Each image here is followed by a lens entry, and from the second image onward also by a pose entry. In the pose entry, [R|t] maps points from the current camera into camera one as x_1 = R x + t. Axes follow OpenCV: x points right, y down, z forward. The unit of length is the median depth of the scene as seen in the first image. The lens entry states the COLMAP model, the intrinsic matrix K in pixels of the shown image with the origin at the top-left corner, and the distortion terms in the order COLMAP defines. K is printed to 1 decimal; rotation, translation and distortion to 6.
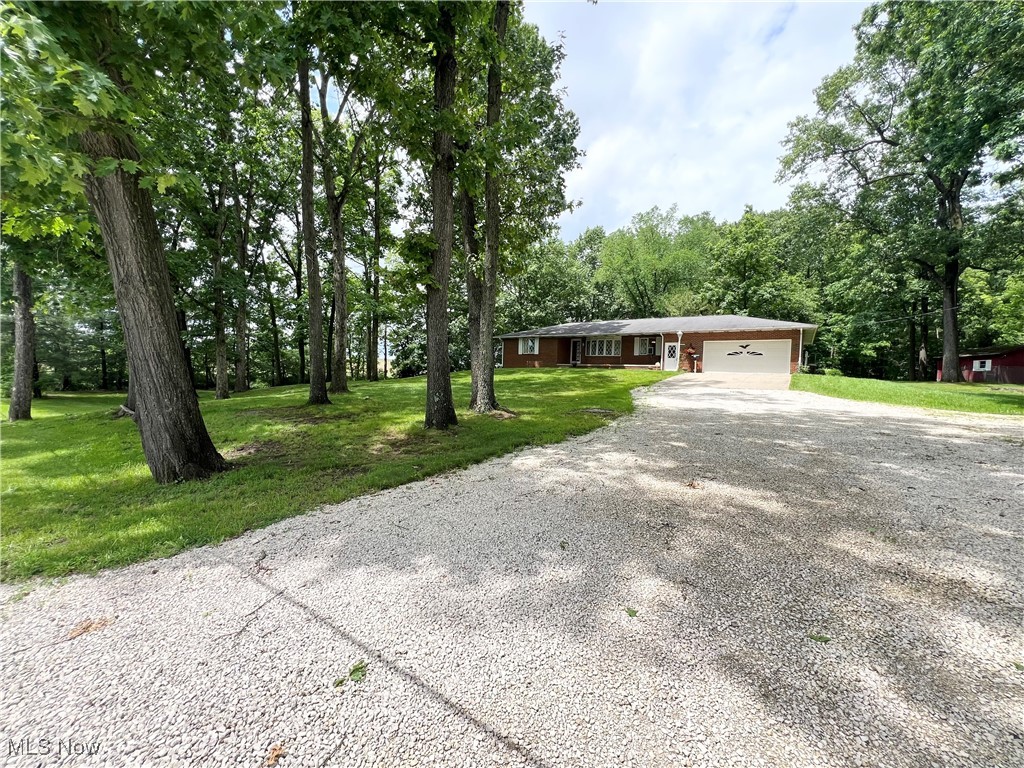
lens RADIAL K [[403.1, 0, 512.0], [0, 403.1, 384.0], [0, 0, 1]] dist [0.001202, 0.000037]
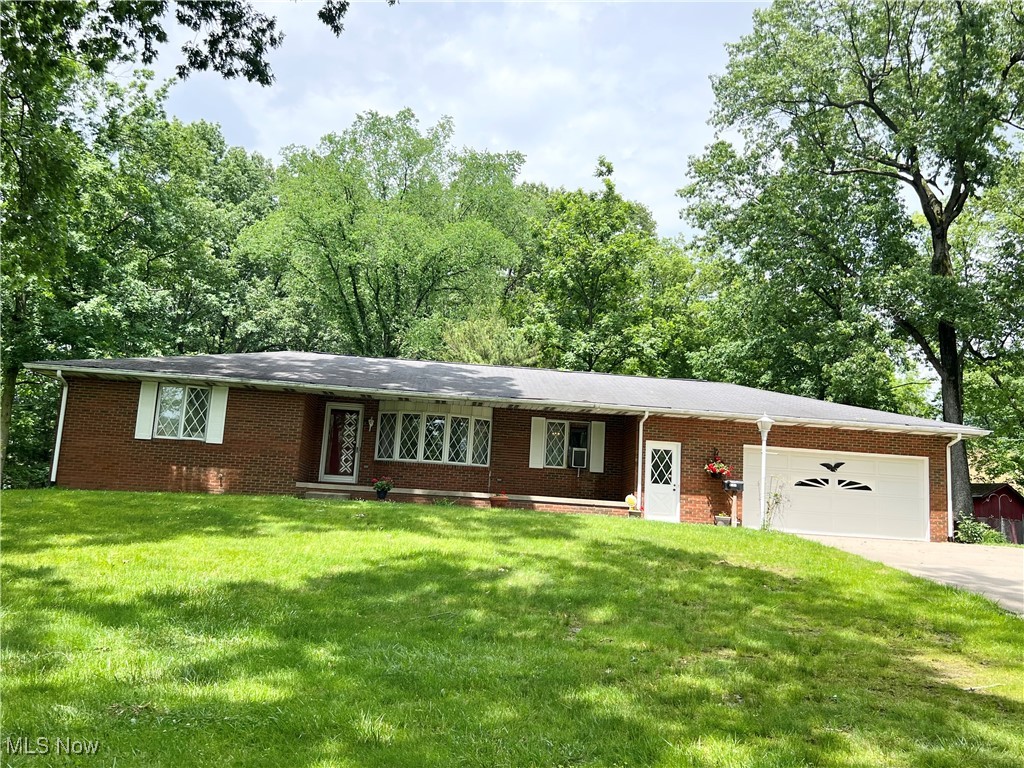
lens RADIAL K [[875.8, 0, 512.0], [0, 875.8, 384.0], [0, 0, 1]] dist [0.071380, -0.000994]
pose [[0.779101, 0.109737, 0.617219, -0.181166], [-0.021445, 0.988649, -0.148704, -0.030173], [-0.626532, 0.102619, 0.772611, 0.423644]]
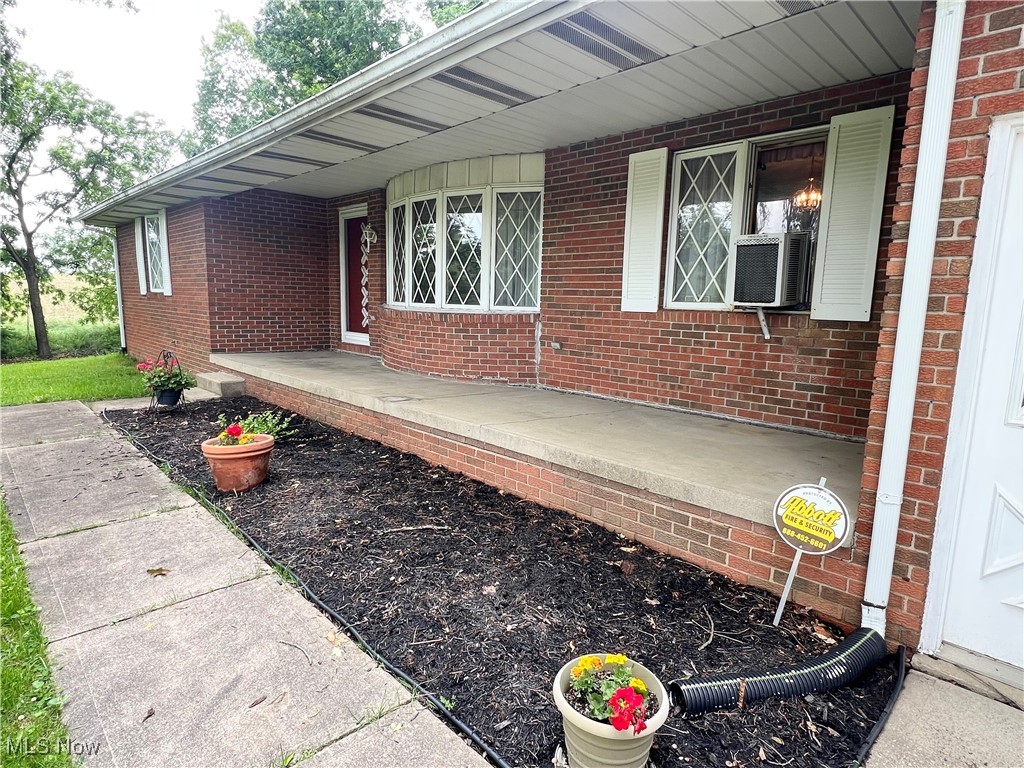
lens RADIAL K [[570.5, 0, 512.0], [0, 570.5, 384.0], [0, 0, 1]] dist [-0.002622, -0.000676]
pose [[0.981684, 0.016240, -0.189821, 0.305156], [0.008743, 0.991471, 0.130037, -0.072559], [0.190313, -0.129315, 0.973169, 0.833191]]
